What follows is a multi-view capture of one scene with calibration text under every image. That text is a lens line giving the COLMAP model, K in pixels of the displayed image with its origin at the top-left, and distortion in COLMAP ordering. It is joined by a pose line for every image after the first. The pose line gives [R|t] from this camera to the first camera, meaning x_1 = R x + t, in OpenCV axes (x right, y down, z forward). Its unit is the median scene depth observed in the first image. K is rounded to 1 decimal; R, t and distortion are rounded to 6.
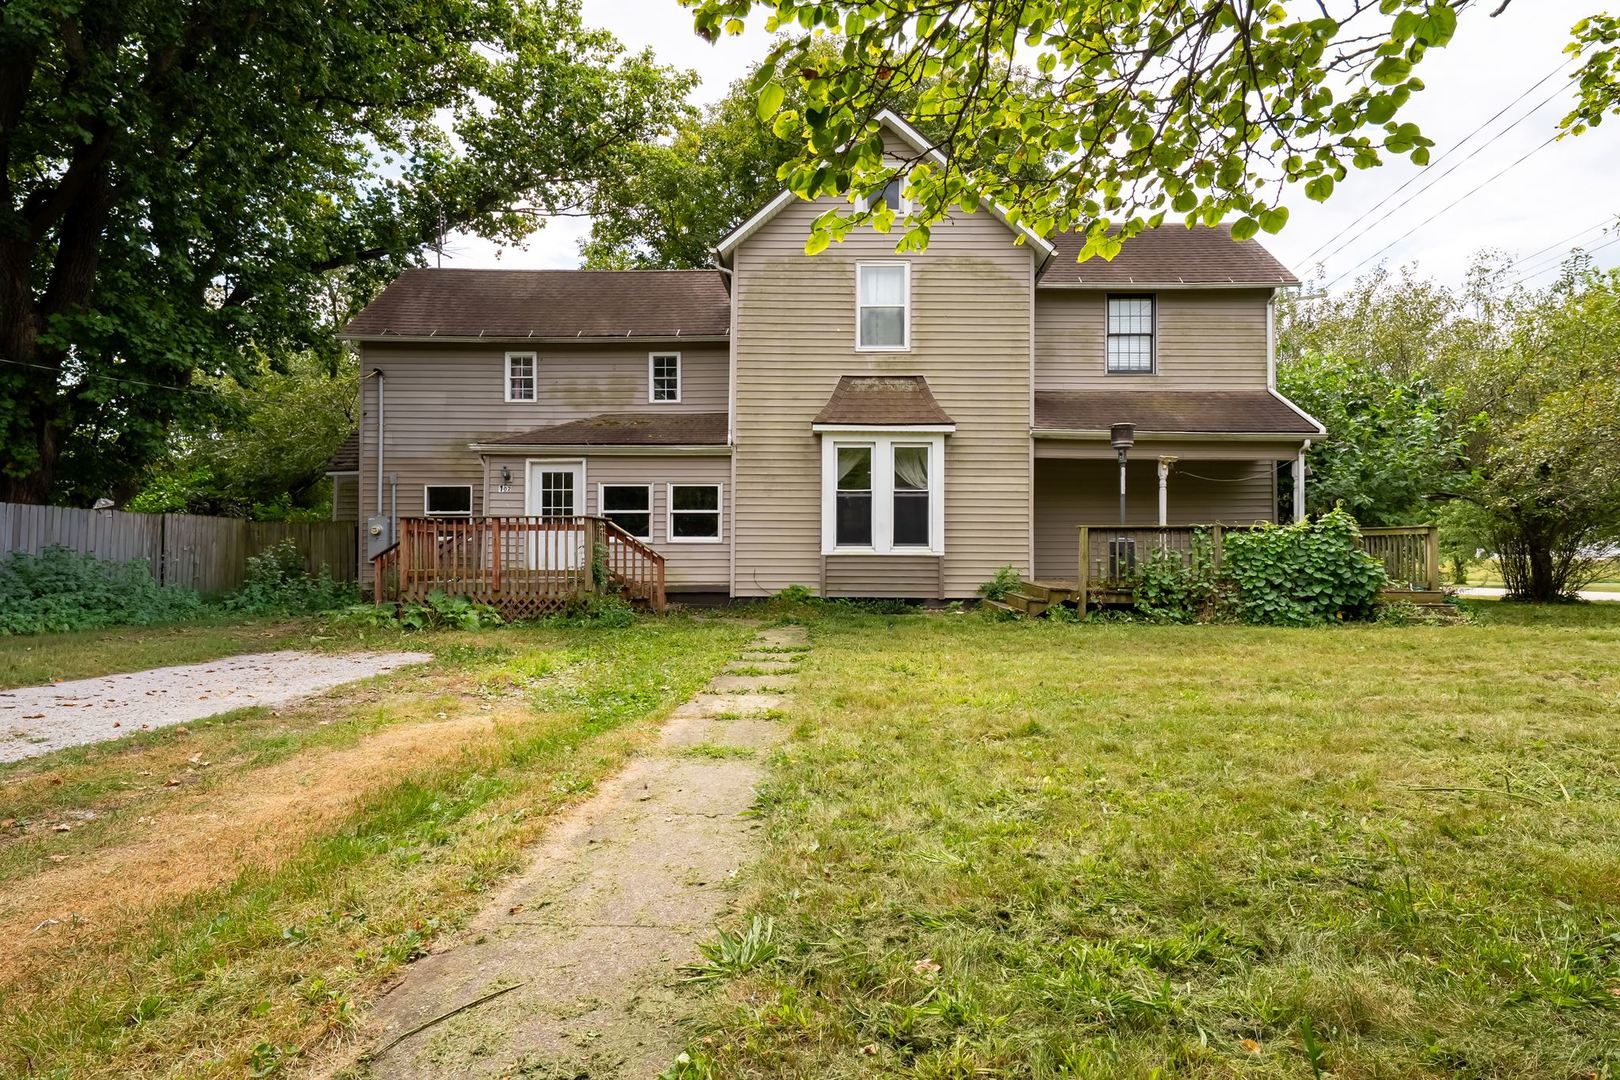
lens RADIAL K [[839.5, 0, 816.9], [0, 839.5, 534.4], [0, 0, 1]] dist [-0.001963, 0.000711]
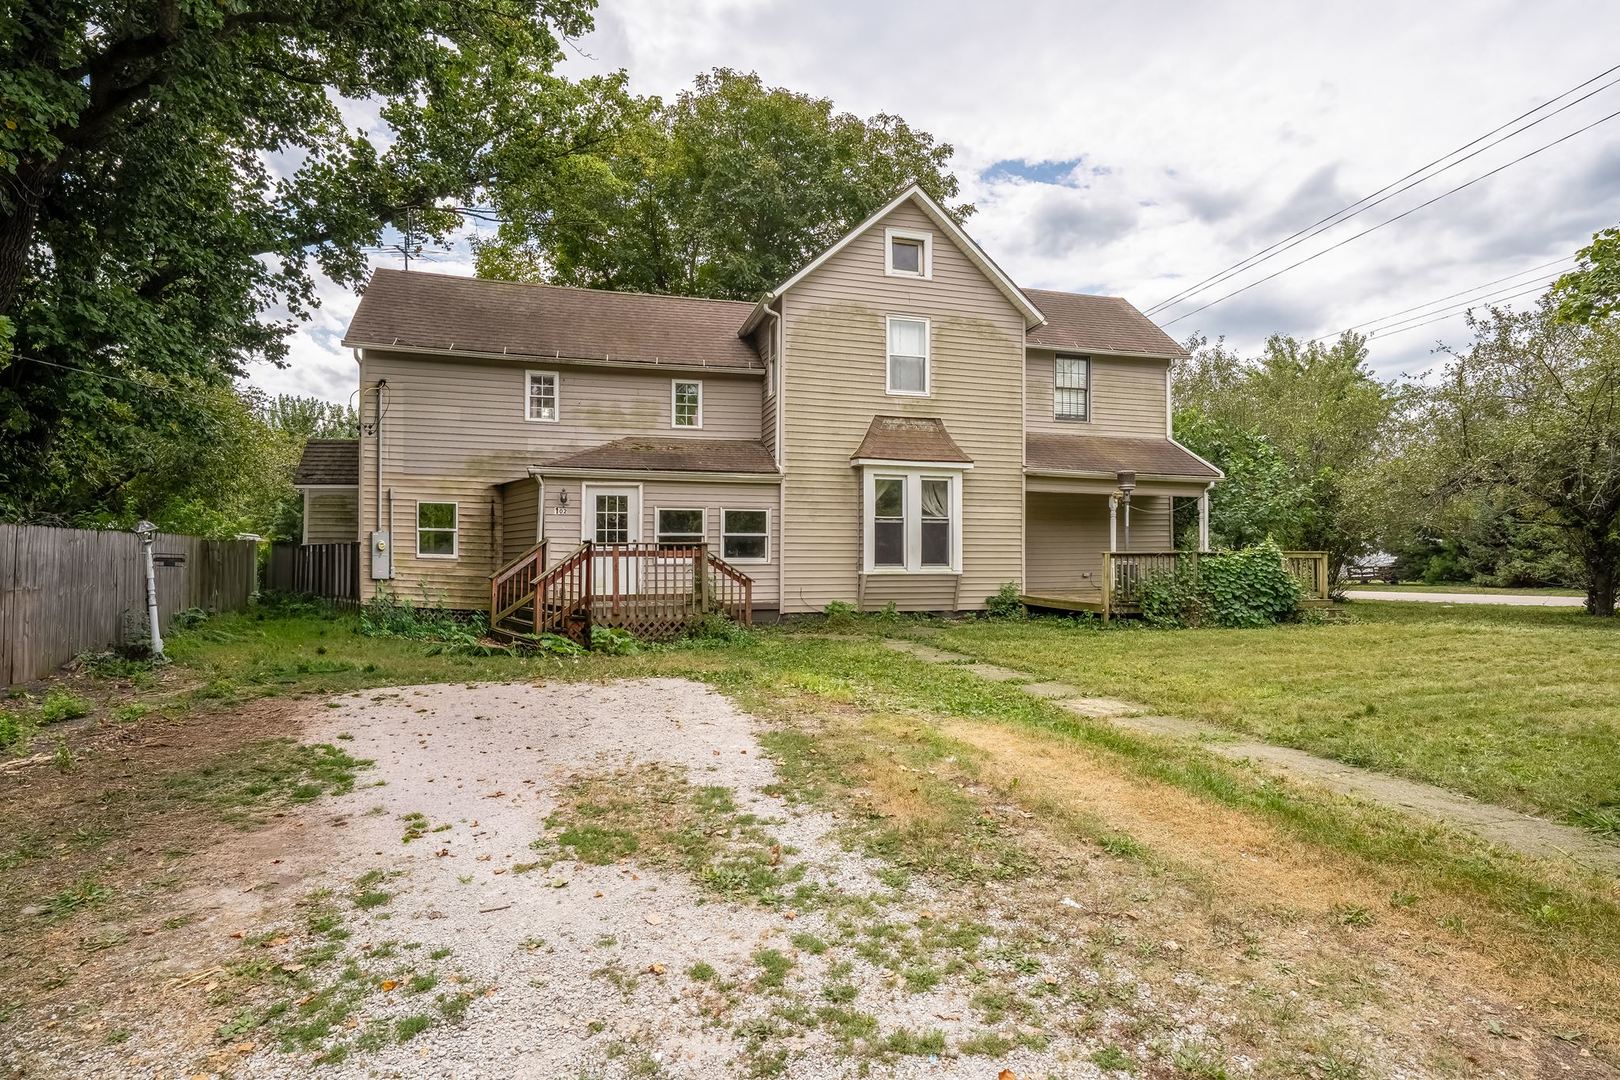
lens RADIAL K [[839.5, 0, 803.6], [0, 839.5, 535.9], [0, 0, 1]] dist [-0.001963, 0.000711]
pose [[0.954326, 0.003731, 0.298744, -0.398386], [-0.004833, 0.999984, 0.002951, -0.029236], [-0.298728, -0.004260, 0.954329, -0.050322]]
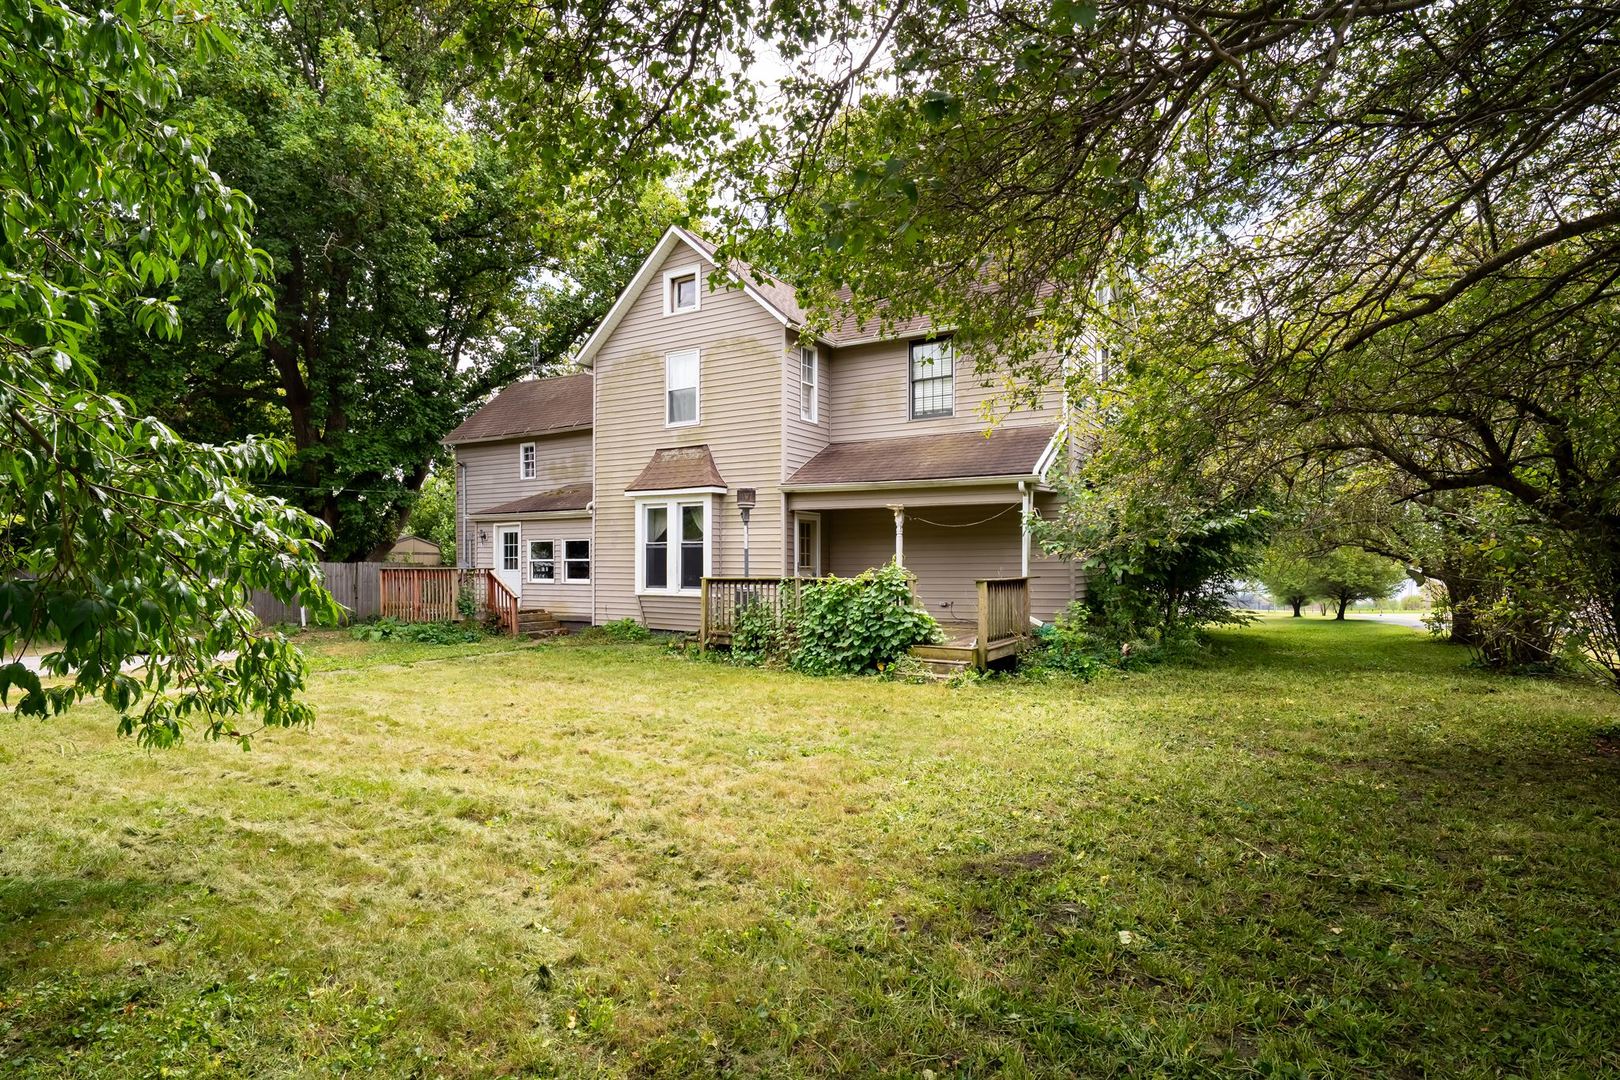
lens RADIAL K [[839.5, 0, 794.7], [0, 839.5, 566.6], [0, 0, 1]] dist [-0.001963, 0.000711]
pose [[0.846888, -0.000450, -0.531771, 0.851442], [0.010712, 0.999811, 0.016215, -0.034814], [0.531663, -0.019428, 0.846733, 0.065635]]
